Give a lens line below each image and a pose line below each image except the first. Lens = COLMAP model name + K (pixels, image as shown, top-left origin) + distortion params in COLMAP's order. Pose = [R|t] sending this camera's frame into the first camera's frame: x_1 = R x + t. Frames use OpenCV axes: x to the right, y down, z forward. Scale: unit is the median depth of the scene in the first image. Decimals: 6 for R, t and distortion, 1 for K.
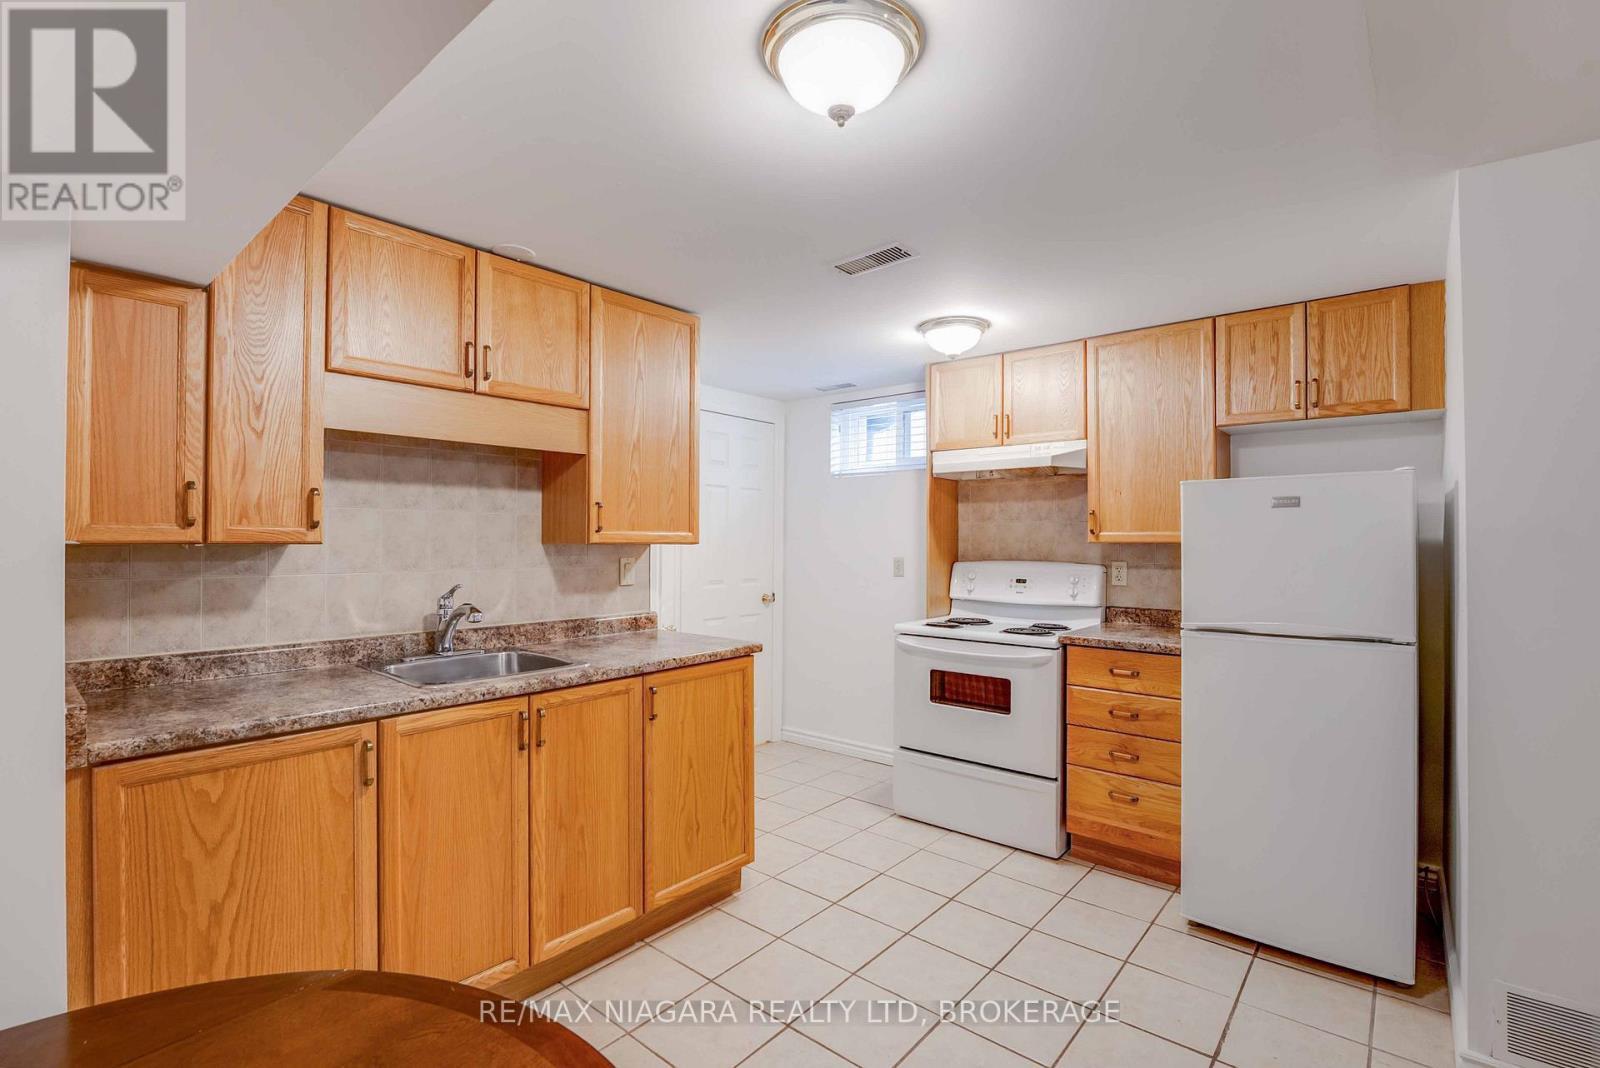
lens RADIAL K [[731.6, 0, 793.1], [0, 731.6, 531.7], [0, 0, 1]] dist [-0.018244, -0.000289]
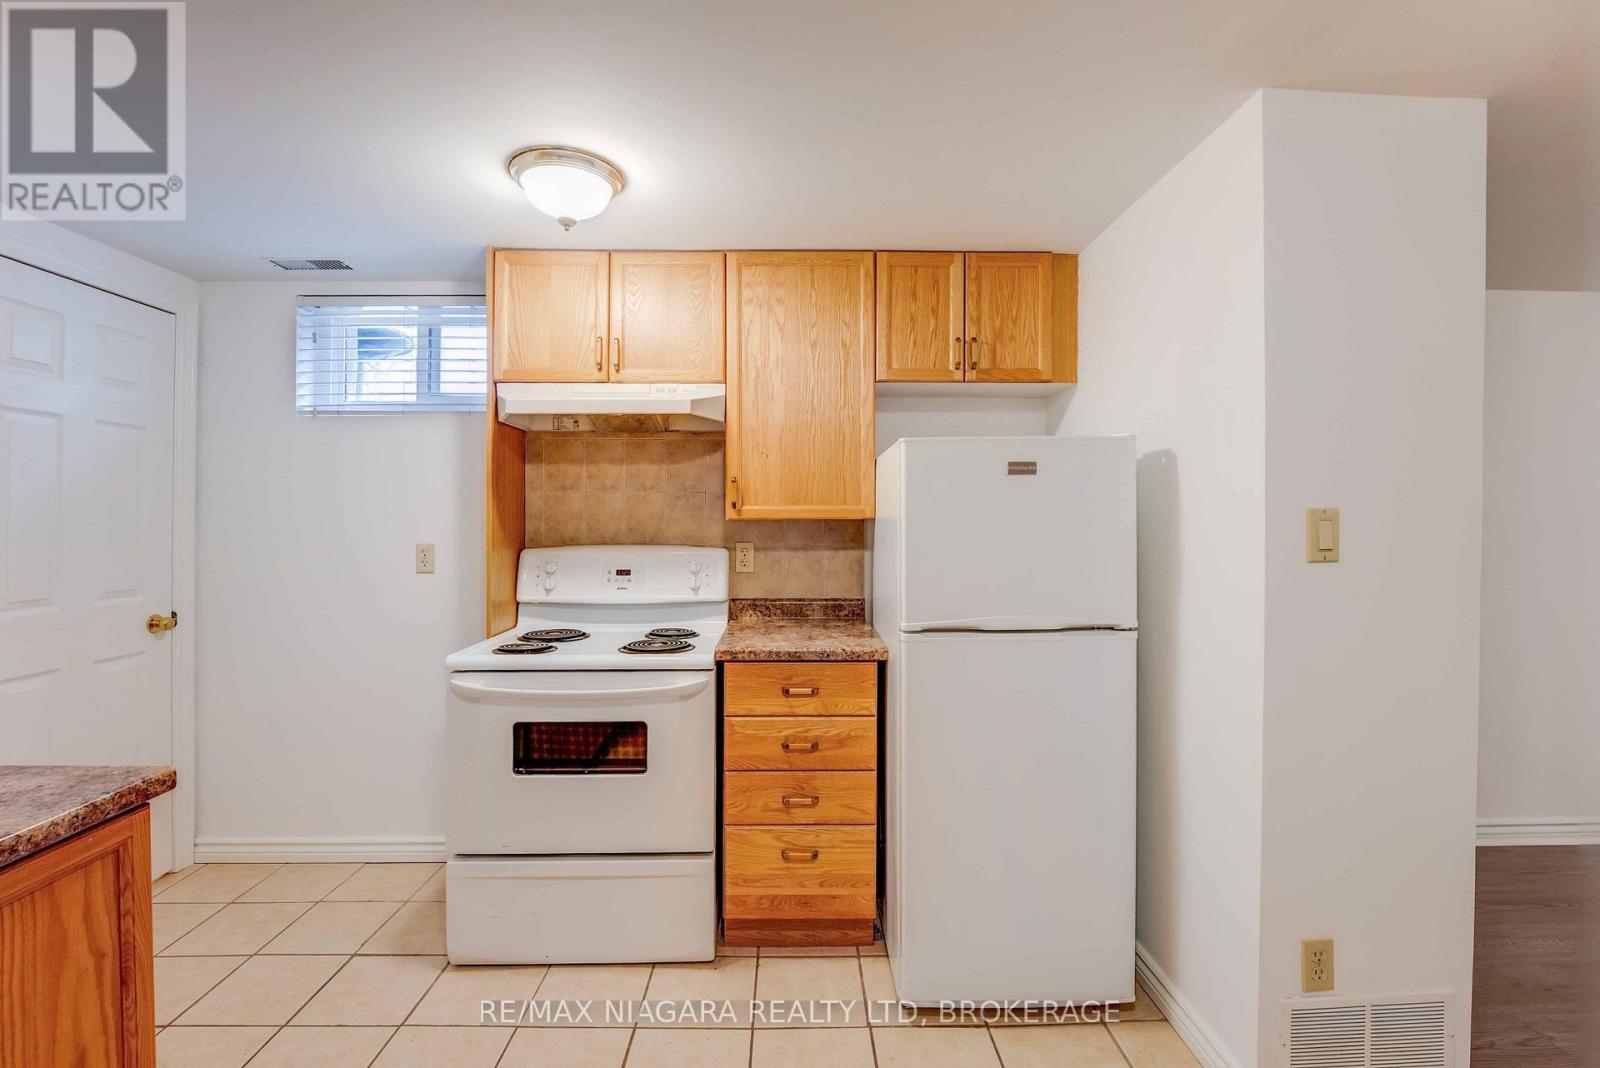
lens RADIAL K [[714.6, 0, 795.8], [0, 714.6, 515.4], [0, 0, 1]] dist [-0.018419, 0.000415]
pose [[0.753230, -0.003247, 0.657750, -0.038504], [-0.002688, 0.999964, 0.008015, 0.005389], [-0.657752, -0.007805, 0.753194, 0.467262]]
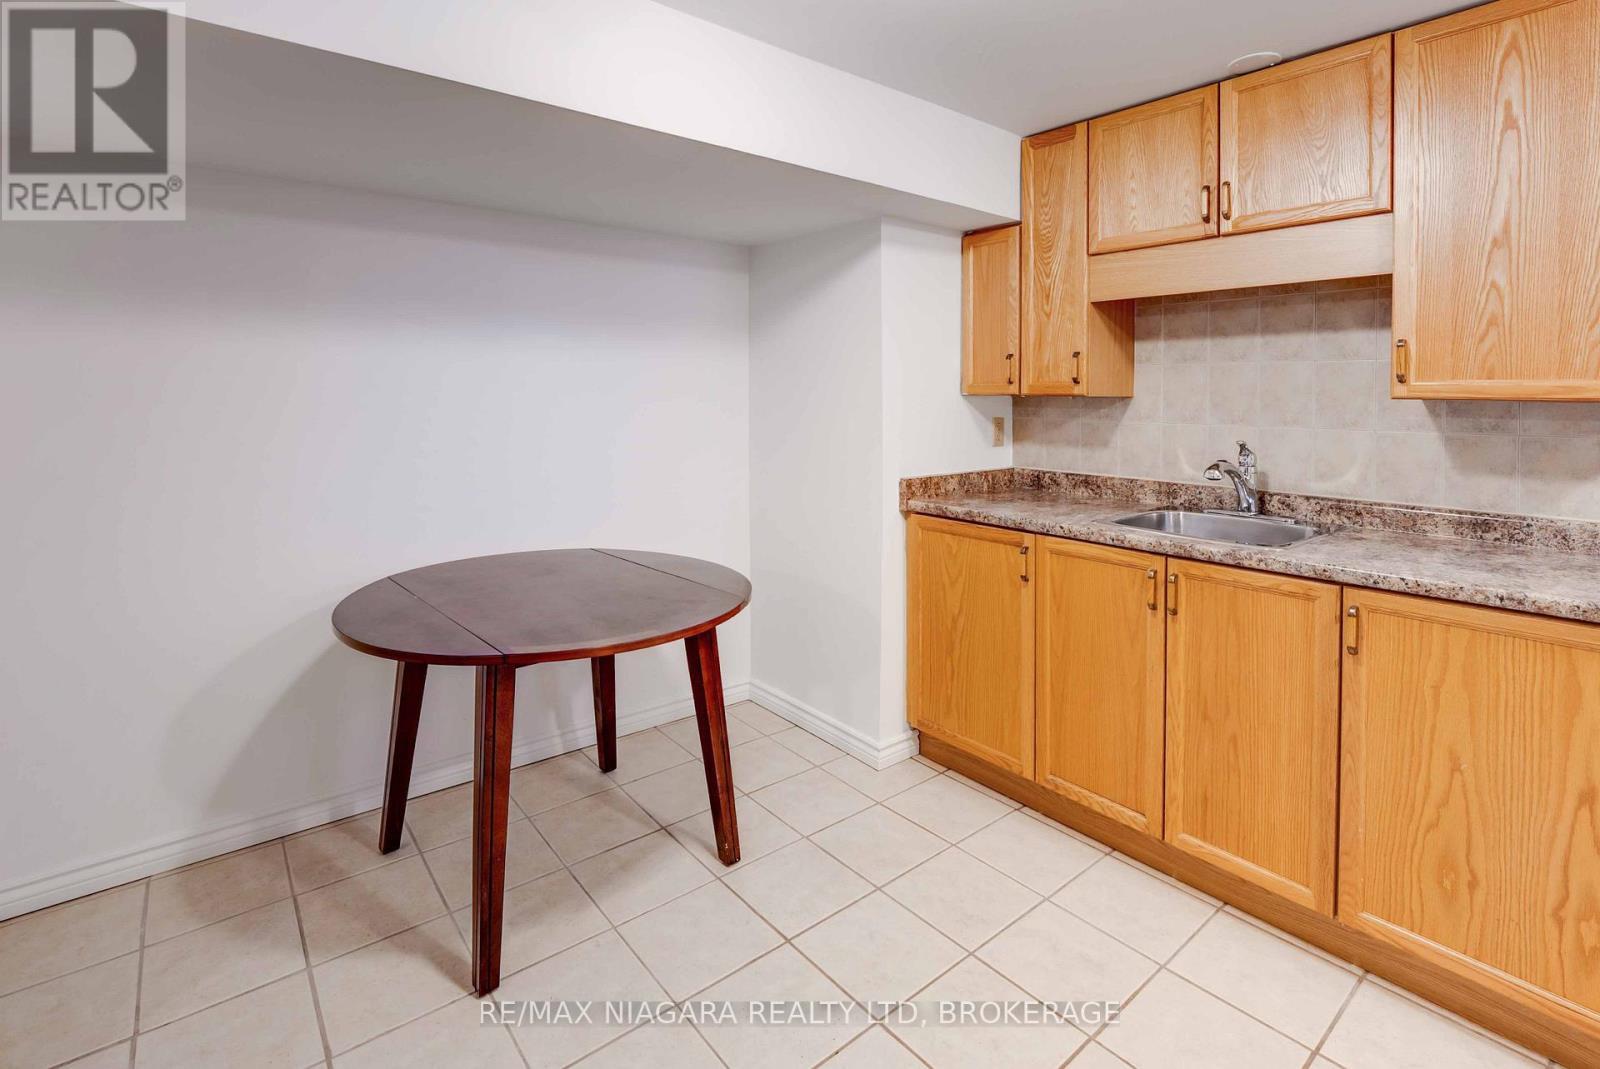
lens RADIAL K [[758.1, 0, 780.1], [0, 758.1, 402.9], [0, 0, 1]] dist [-0.015753, 0.000180]
pose [[-0.193041, 0.011598, -0.981122, 0.516087], [0.007235, 0.999920, 0.010397, 0.007988], [0.981164, -0.005091, -0.193109, 0.518840]]
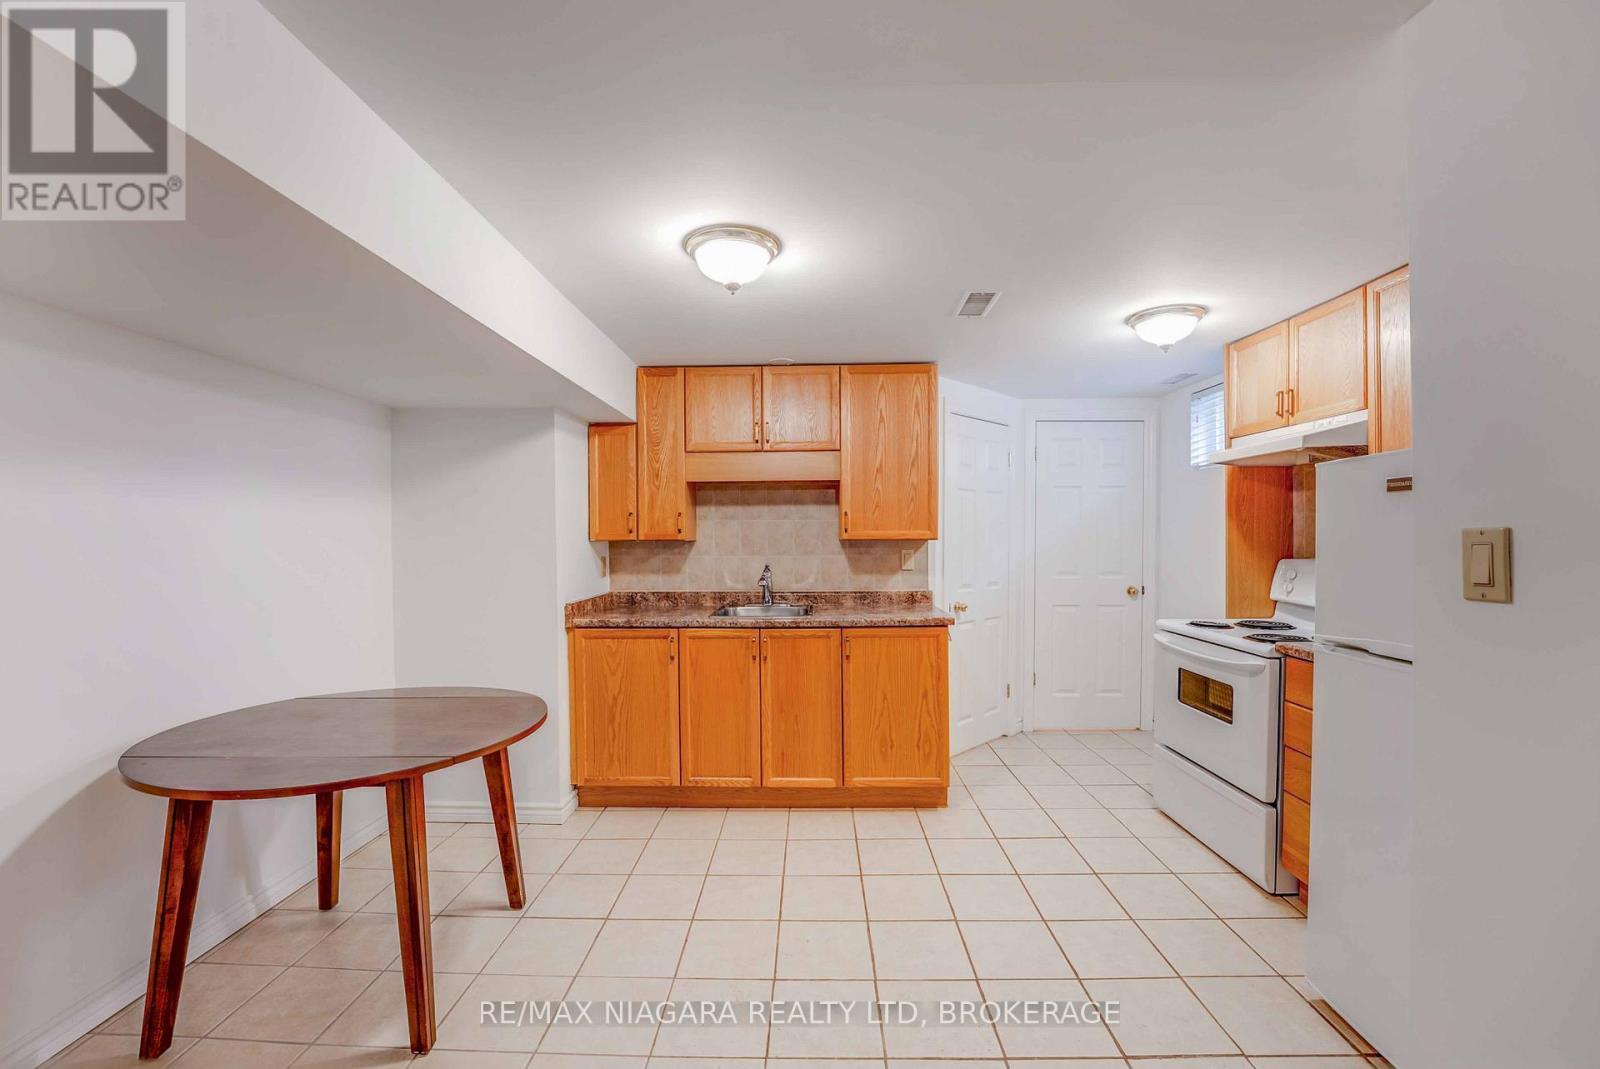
lens RADIAL K [[677.5, 0, 796.8], [0, 677.5, 540.6], [0, 0, 1]] dist [-0.024449, 0.000105]
pose [[0.629641, 0.000142, -0.776886, 0.691113], [0.016439, 0.999774, 0.013507, -0.001891], [0.776712, -0.021276, 0.629496, 0.052150]]
